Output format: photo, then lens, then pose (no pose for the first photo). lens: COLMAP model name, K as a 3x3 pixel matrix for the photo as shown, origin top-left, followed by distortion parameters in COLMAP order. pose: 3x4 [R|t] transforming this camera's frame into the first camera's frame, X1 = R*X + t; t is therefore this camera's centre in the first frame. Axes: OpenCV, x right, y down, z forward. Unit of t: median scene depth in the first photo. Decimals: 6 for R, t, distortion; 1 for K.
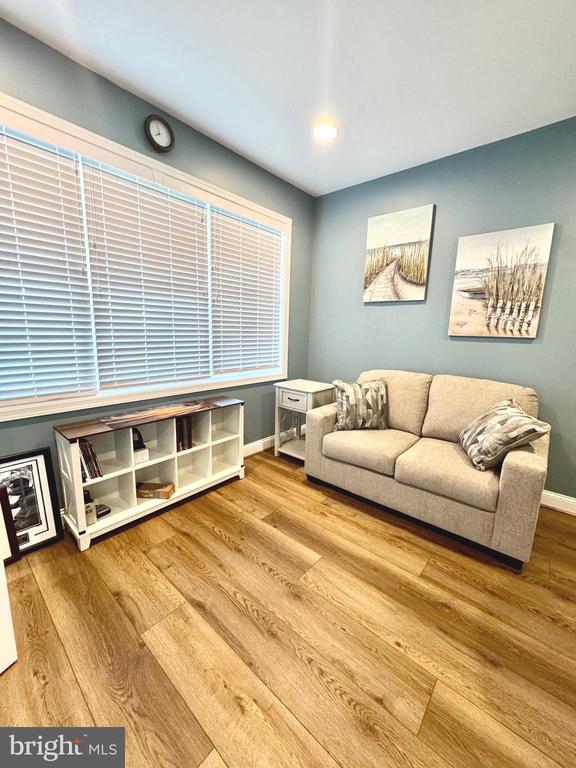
lens RADIAL K [[306.9, 0, 287.9], [0, 306.9, 384.2], [0, 0, 1]] dist [-0.002277, 0.000583]
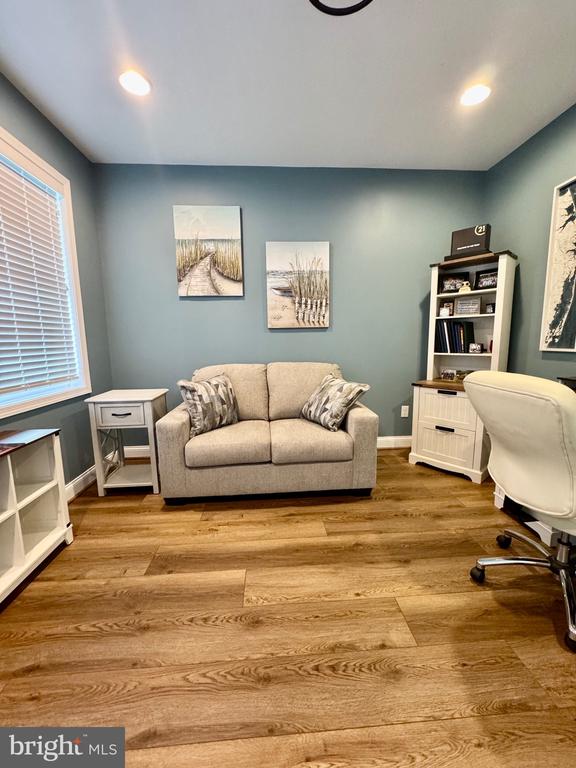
lens RADIAL K [[306.9, 0, 287.9], [0, 306.9, 384.0], [0, 0, 1]] dist [-0.002277, 0.000583]
pose [[0.709691, -0.139763, 0.690510, -0.272654], [0.159330, 0.986571, 0.035932, 0.016303], [-0.686260, 0.084518, 0.722429, 0.184719]]
